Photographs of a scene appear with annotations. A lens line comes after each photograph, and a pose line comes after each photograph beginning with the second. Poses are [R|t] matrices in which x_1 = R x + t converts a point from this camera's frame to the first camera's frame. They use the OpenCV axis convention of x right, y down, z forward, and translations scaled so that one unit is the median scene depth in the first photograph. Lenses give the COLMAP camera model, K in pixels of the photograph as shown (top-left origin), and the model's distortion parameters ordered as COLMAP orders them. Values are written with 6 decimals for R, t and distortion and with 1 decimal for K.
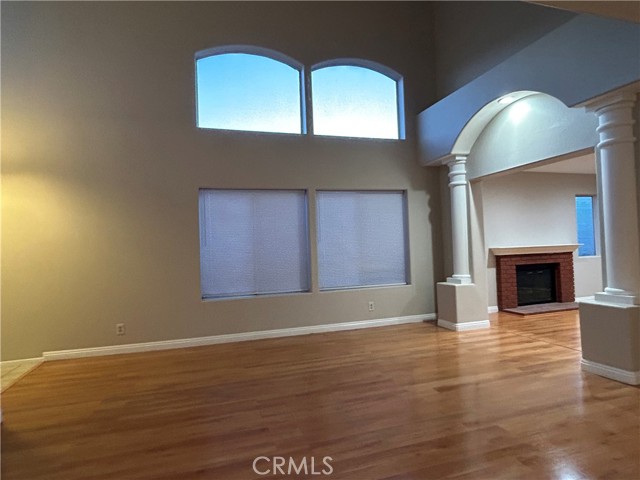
lens RADIAL K [[386.8, 0, 318.3], [0, 386.8, 235.9], [0, 0, 1]] dist [-0.015930, 0.003424]
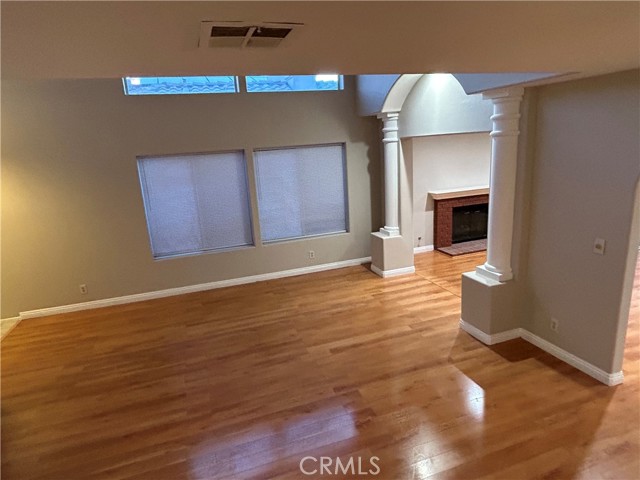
lens RADIAL K [[386.8, 0, 318.0], [0, 386.8, 237.6], [0, 0, 1]] dist [-0.015930, 0.003424]
pose [[0.999530, -0.030599, 0.001602, 0.191218], [0.029033, 0.962515, 0.269670, -0.201322], [-0.009794, -0.269497, 0.962951, -0.065963]]
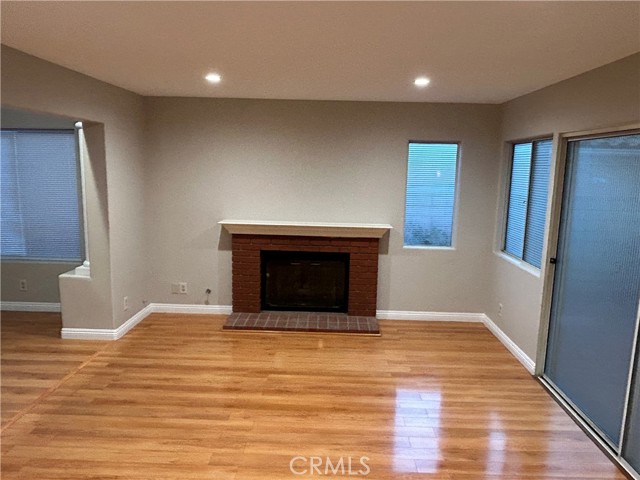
lens RADIAL K [[464.8, 0, 319.4], [0, 464.8, 238.5], [0, 0, 1]] dist [0.051201, 0.000527]
pose [[0.929757, 0.106307, -0.352492, 1.245383], [-0.038932, 0.980427, 0.192994, -0.140990], [0.366109, -0.165715, 0.915698, 0.449985]]
